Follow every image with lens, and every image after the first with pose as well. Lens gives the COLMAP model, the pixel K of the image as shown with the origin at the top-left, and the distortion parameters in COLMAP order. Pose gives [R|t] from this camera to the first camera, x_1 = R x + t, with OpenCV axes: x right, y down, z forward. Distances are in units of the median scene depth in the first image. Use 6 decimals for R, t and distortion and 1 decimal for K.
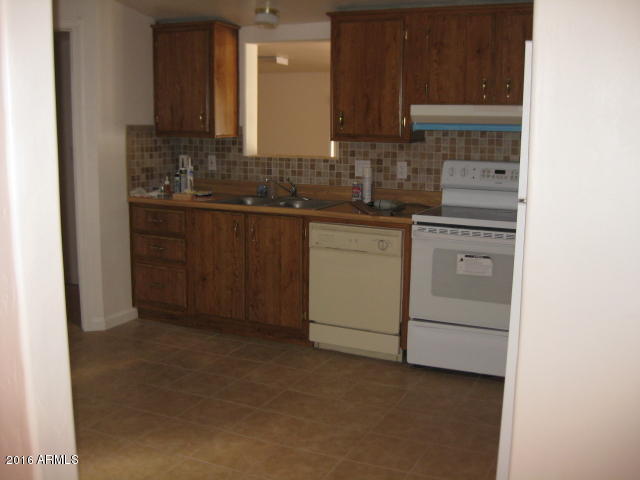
lens RADIAL K [[735.7, 0, 320.0], [0, 735.7, 240.0], [0, 0, 1]] dist [-0.108675, -0.002702]
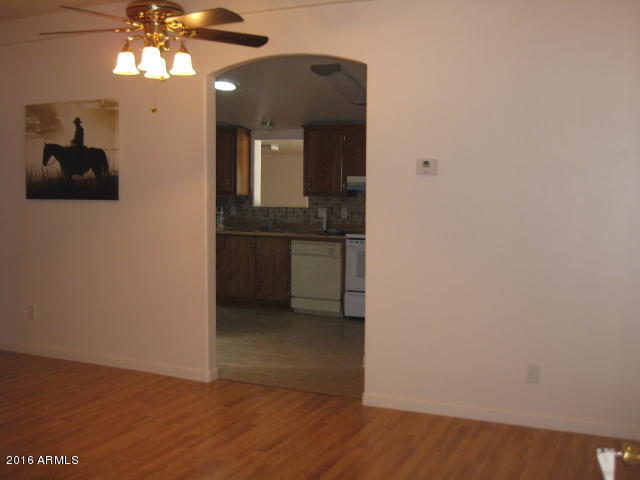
lens RADIAL K [[735.7, 0, 320.0], [0, 735.7, 240.0], [0, 0, 1]] dist [-0.108675, -0.002702]
pose [[0.999797, 0.001126, 0.020139, 0.017961], [0.000822, 0.995338, -0.096443, 0.138419], [-0.020154, 0.096440, 0.995135, -0.743863]]
